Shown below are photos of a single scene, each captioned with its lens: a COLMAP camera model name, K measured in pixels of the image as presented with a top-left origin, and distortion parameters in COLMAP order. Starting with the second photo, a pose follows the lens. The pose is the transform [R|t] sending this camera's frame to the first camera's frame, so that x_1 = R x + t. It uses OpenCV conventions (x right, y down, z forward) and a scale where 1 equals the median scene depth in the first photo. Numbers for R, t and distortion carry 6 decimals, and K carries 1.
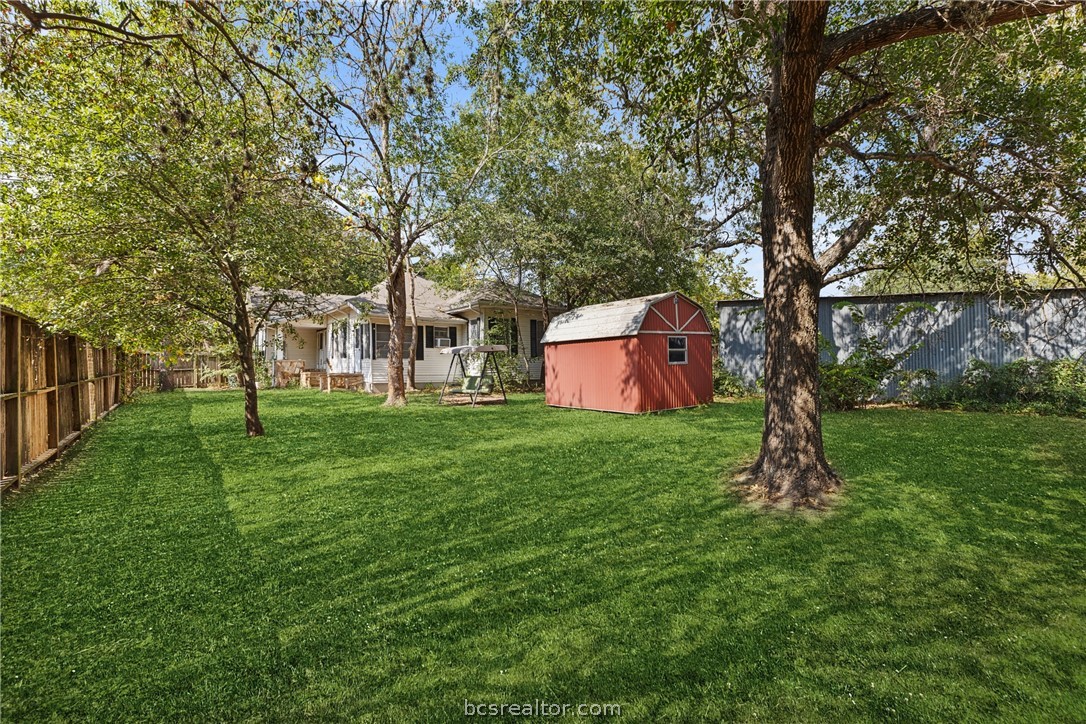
lens RADIAL K [[476.5, 0, 545.0], [0, 476.5, 365.4], [0, 0, 1]] dist [-0.000342, -0.000082]
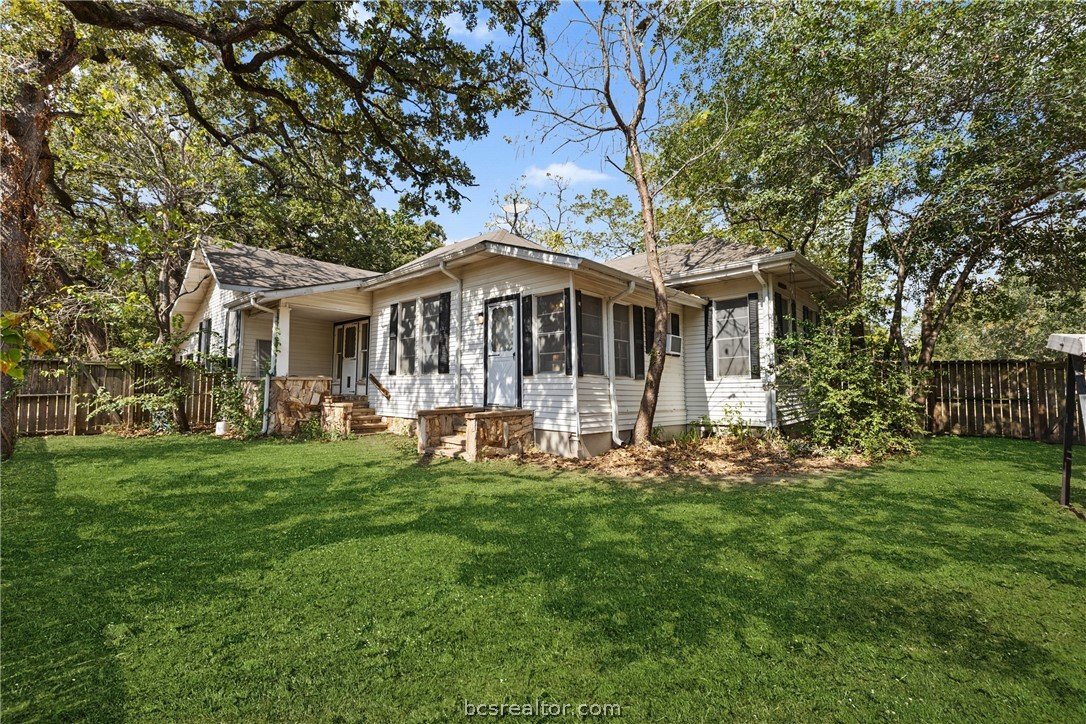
lens RADIAL K [[476.5, 0, 540.1], [0, 476.5, 361.7], [0, 0, 1]] dist [-0.000342, -0.000082]
pose [[0.986713, 0.016621, 0.161621, -0.381142], [-0.007708, 0.998422, -0.055618, -0.001603], [-0.162290, 0.053633, 0.985284, 0.493114]]
